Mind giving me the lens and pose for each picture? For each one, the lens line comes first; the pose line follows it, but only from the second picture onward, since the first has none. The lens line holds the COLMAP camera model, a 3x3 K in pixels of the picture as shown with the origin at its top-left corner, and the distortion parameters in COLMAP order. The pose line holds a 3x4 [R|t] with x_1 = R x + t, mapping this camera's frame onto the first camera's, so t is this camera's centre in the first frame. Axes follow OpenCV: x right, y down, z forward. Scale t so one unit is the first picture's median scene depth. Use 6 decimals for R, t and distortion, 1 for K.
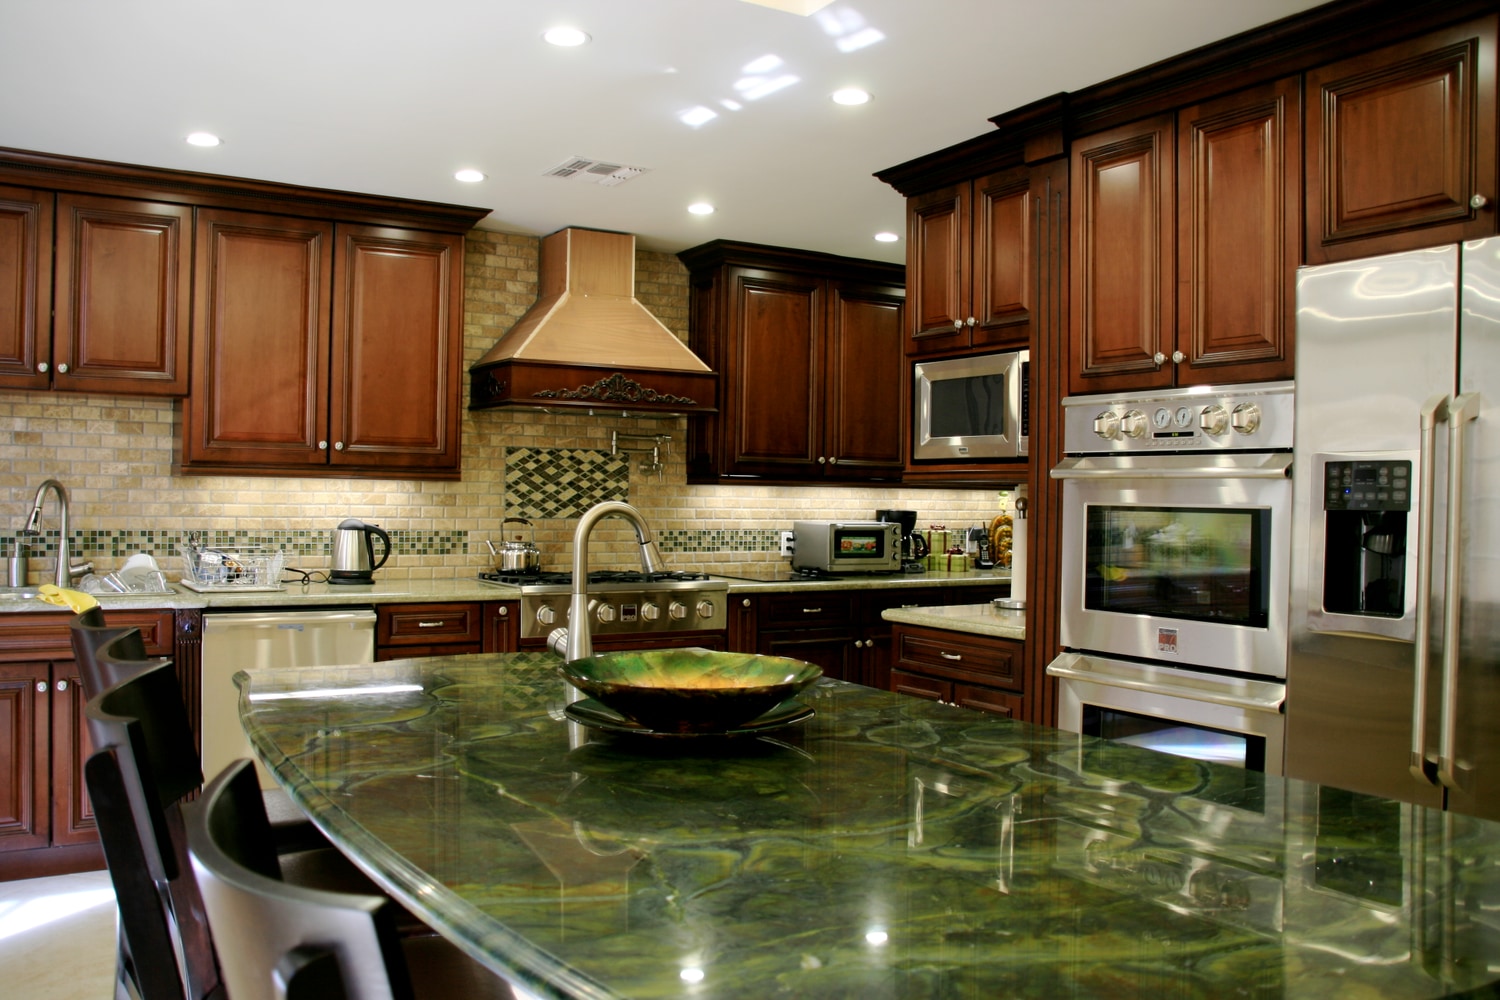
lens RADIAL K [[1279.0, 0, 750.1], [0, 1279.0, 500.5], [0, 0, 1]] dist [-0.123330, 0.055719]
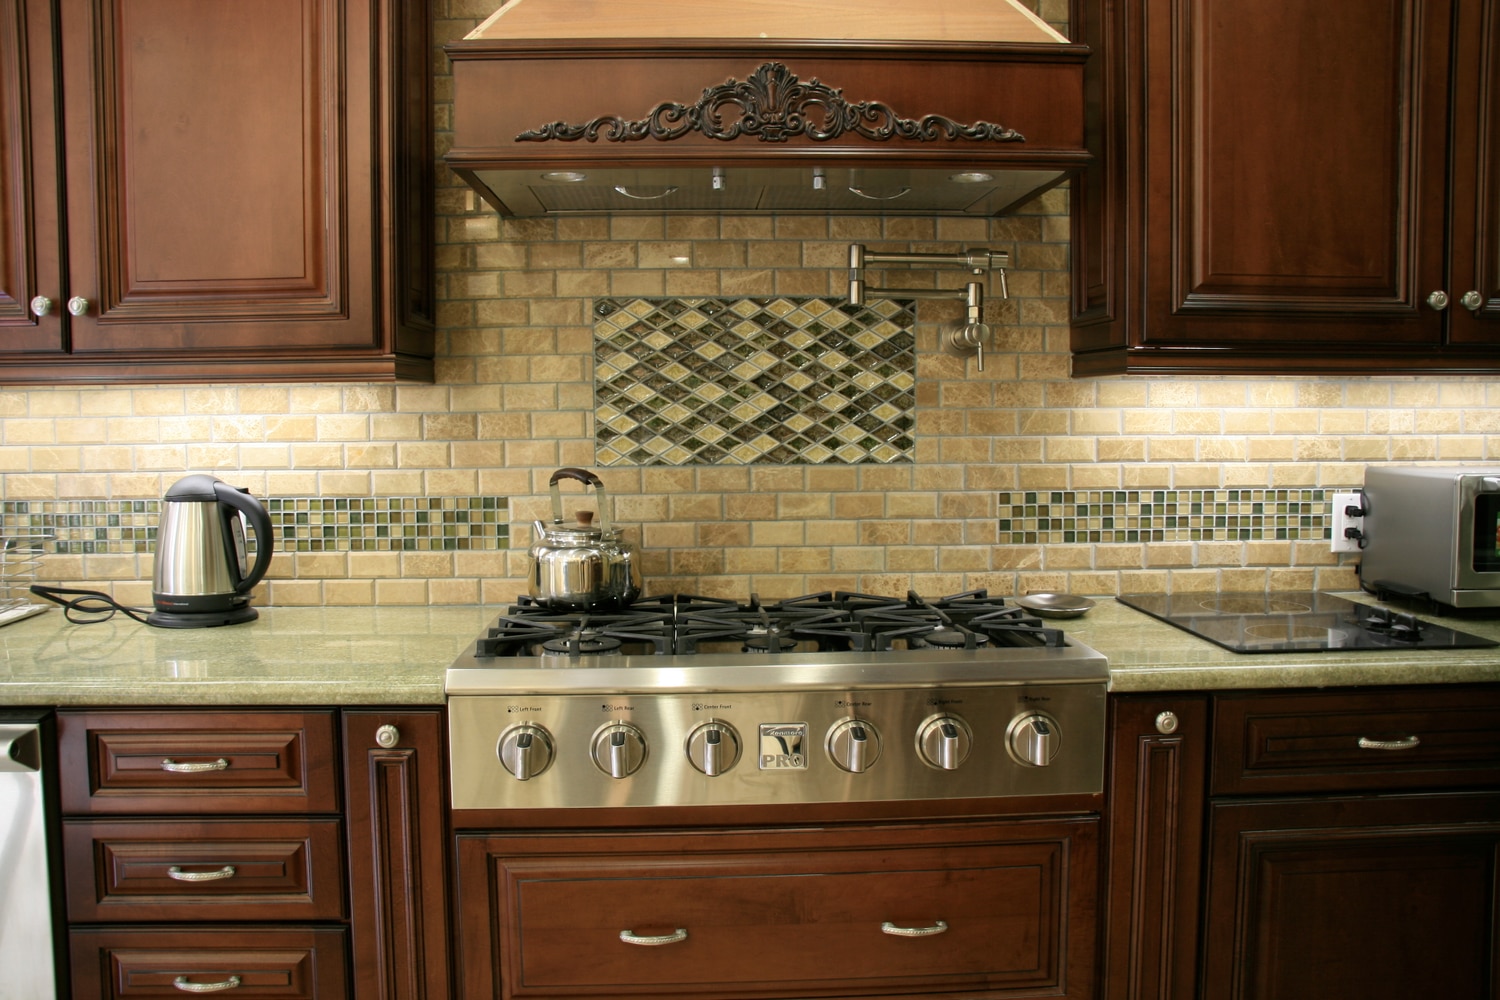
lens RADIAL K [[1279.0, 0, 745.8], [0, 1279.0, 504.3], [0, 0, 1]] dist [-0.123330, 0.055719]
pose [[0.879161, 0.014292, -0.476310, 0.054005], [0.018315, 0.997798, 0.063744, 0.000311], [0.476172, -0.064765, 0.876964, 0.632408]]
